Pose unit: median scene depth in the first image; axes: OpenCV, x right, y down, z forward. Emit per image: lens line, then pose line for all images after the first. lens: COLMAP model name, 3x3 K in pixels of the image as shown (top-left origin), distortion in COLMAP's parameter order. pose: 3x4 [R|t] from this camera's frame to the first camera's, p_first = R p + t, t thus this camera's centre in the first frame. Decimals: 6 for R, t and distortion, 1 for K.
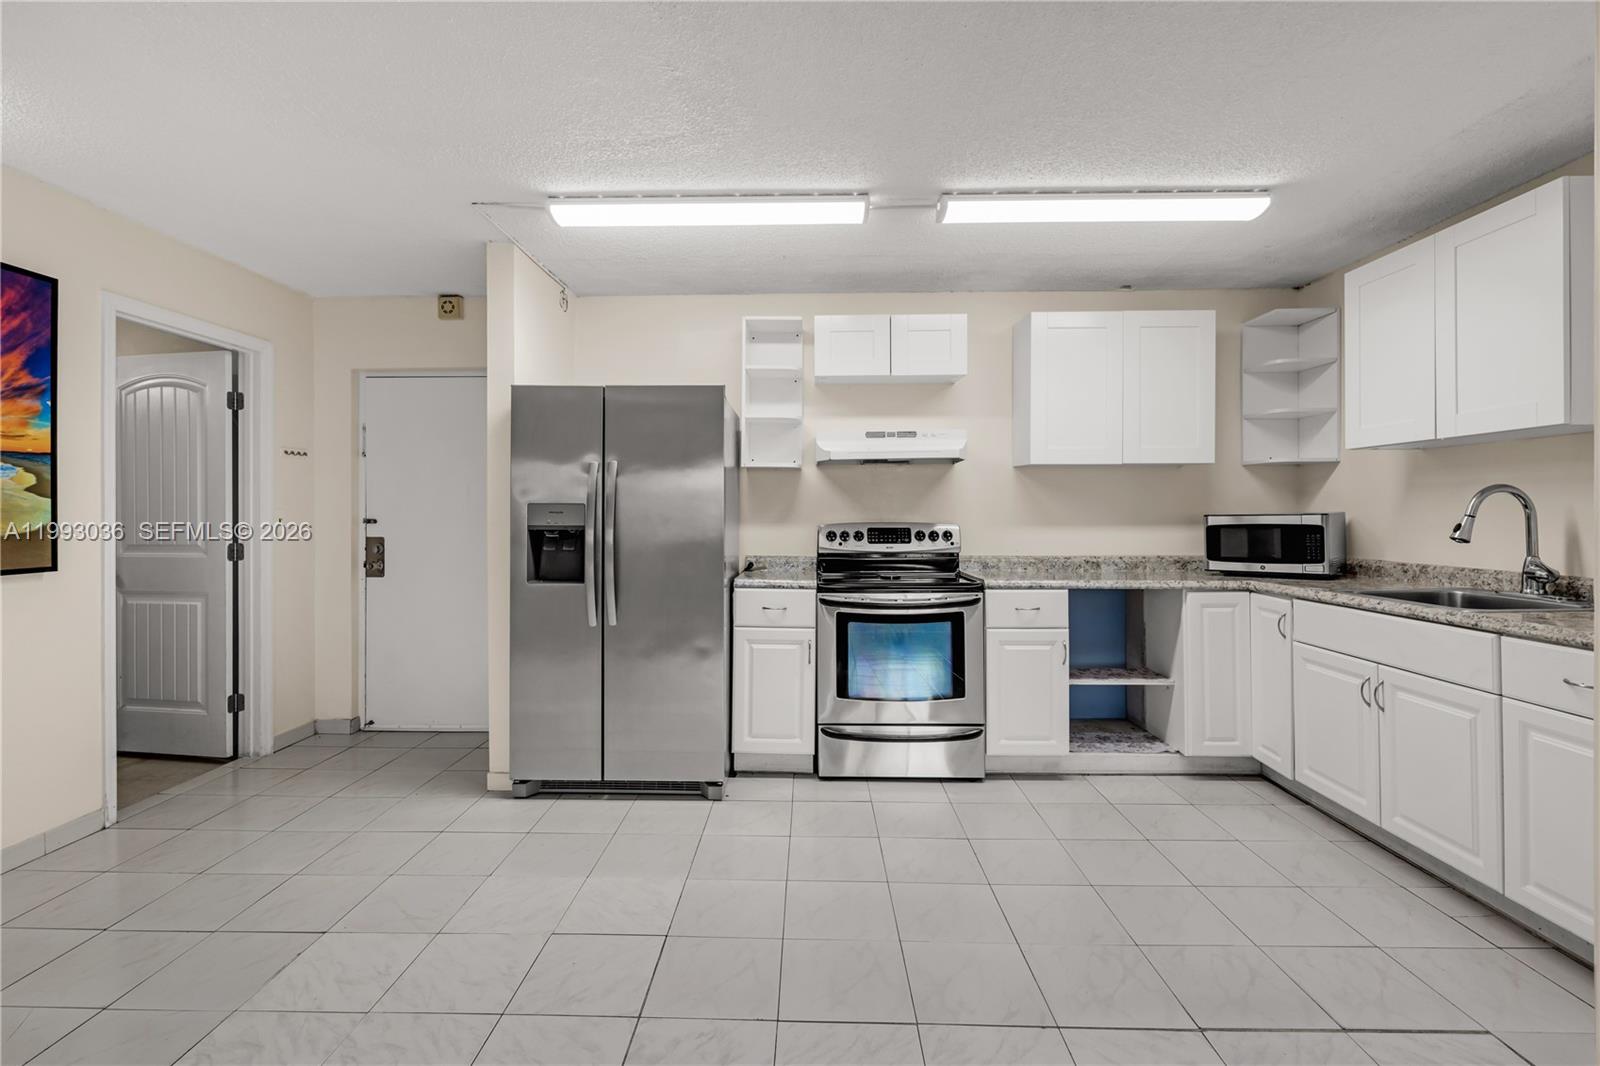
lens RADIAL K [[739.9, 0, 801.0], [0, 739.9, 511.6], [0, 0, 1]] dist [0.000213, 0.000064]
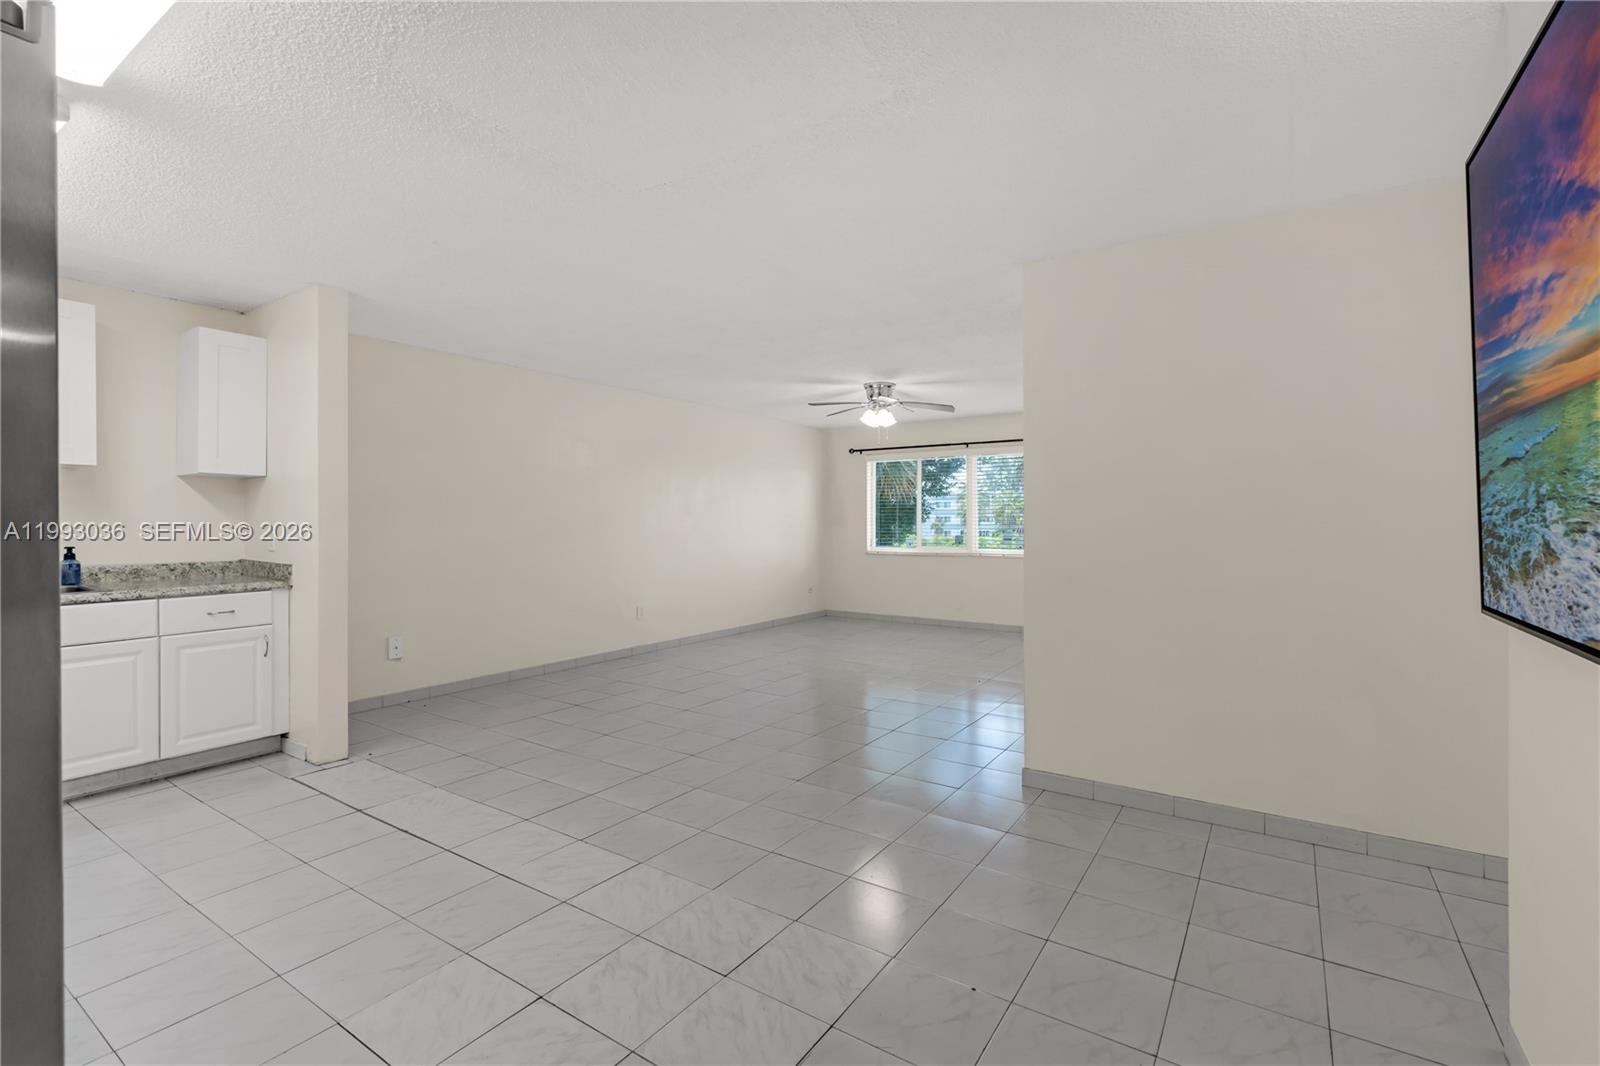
lens RADIAL K [[729.8, 0, 785.0], [0, 729.8, 537.1], [0, 0, 1]] dist [-0.000811, -0.000079]
pose [[-0.837313, -0.011355, 0.546606, -0.680275], [0.001776, 0.999723, 0.023489, -0.002052], [-0.546721, 0.020638, -0.837060, 1.007726]]
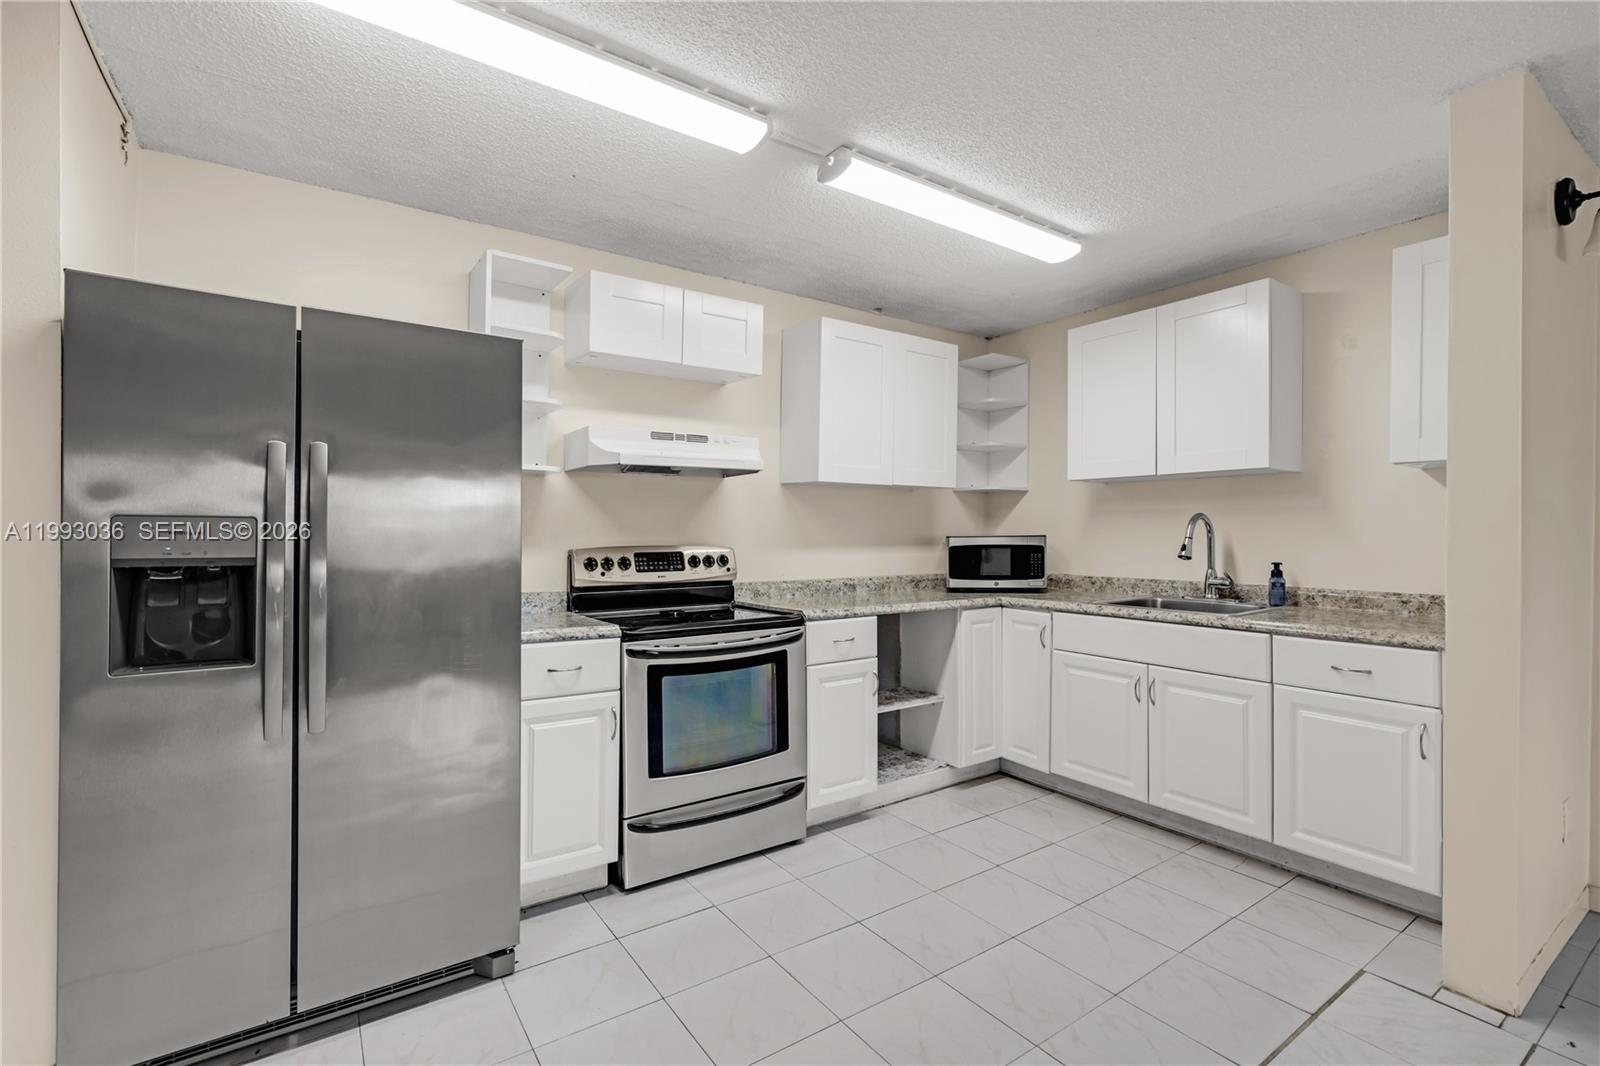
lens RADIAL K [[723.5, 0, 800.0], [0, 723.5, 533.0], [0, 0, 1]] dist [-0.000955, -0.000123]
pose [[0.807507, 0.002029, 0.589854, -0.262013], [-0.003975, 0.999990, 0.002001, -0.001875], [-0.589844, -0.003961, 0.807507, 0.310416]]
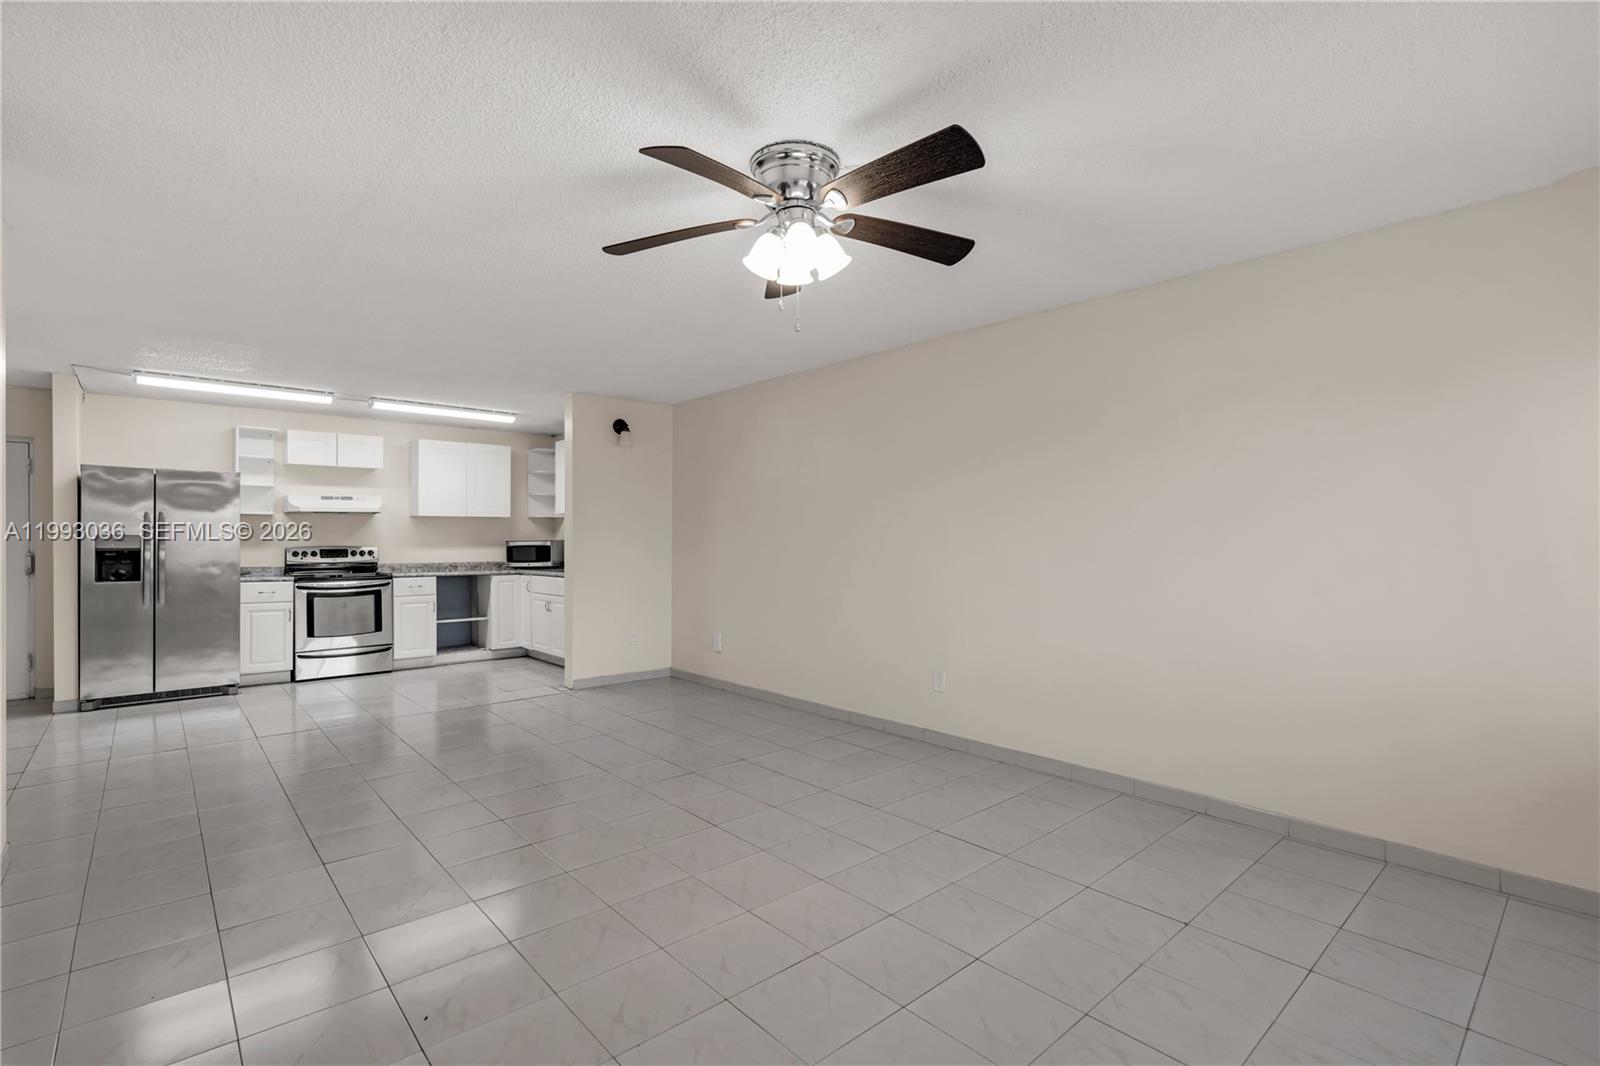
lens RADIAL K [[729.8, 0, 785.0], [0, 729.8, 537.1], [0, 0, 1]] dist [-0.000811, -0.000079]
pose [[0.741265, 0.001269, 0.671211, -0.297780], [0.001640, 0.999992, -0.003701, 0.001754], [-0.671210, 0.003844, 0.741257, -1.206940]]
